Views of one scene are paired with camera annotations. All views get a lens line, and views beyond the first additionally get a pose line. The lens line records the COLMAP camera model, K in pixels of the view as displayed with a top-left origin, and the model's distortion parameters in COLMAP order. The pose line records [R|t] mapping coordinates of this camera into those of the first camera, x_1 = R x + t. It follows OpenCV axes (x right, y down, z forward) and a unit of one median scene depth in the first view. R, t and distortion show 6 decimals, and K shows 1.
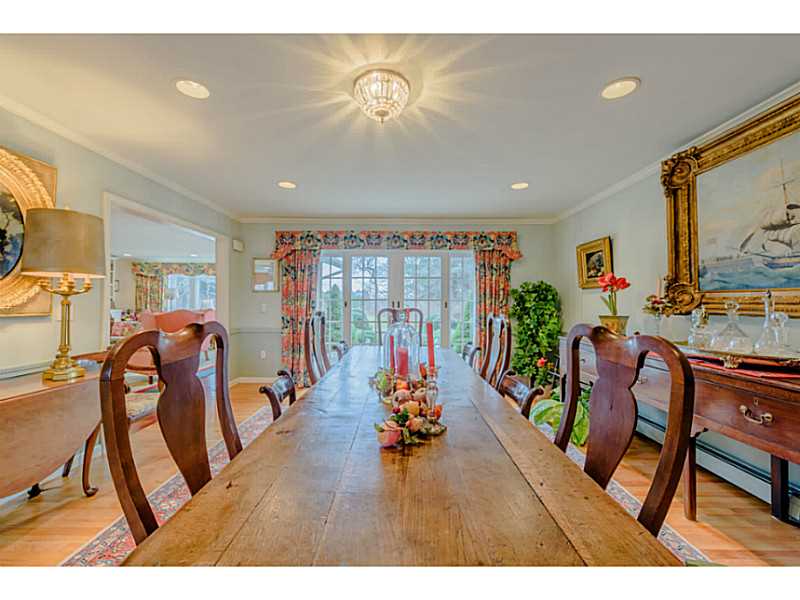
lens RADIAL K [[352.3, 0, 397.6], [0, 352.3, 297.8], [0, 0, 1]] dist [0.004563, 0.000110]
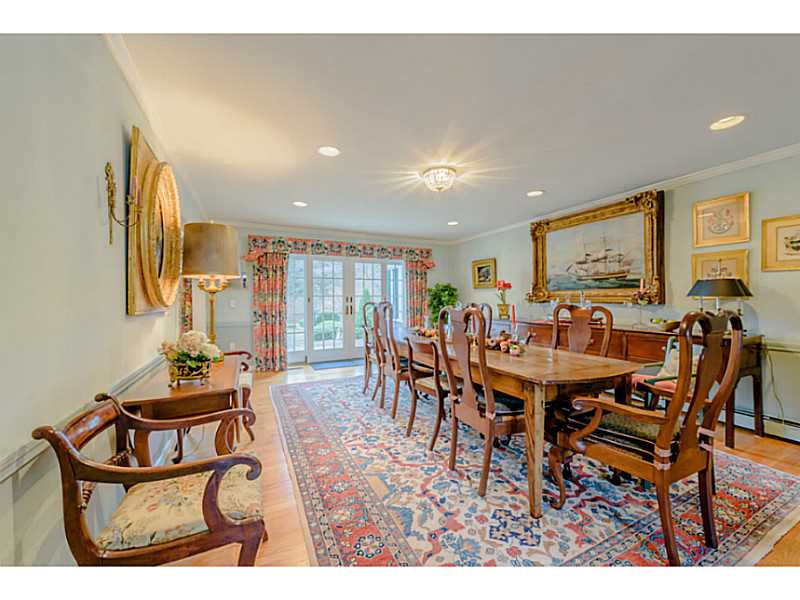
lens RADIAL K [[320.5, 0, 402.3], [0, 320.5, 300.2], [0, 0, 1]] dist [-0.001628, 0.000007]
pose [[0.890201, -0.010401, 0.455450, -0.456147], [0.002058, 0.999821, 0.018809, -0.000508], [-0.455564, -0.015806, 0.890063, -0.160480]]
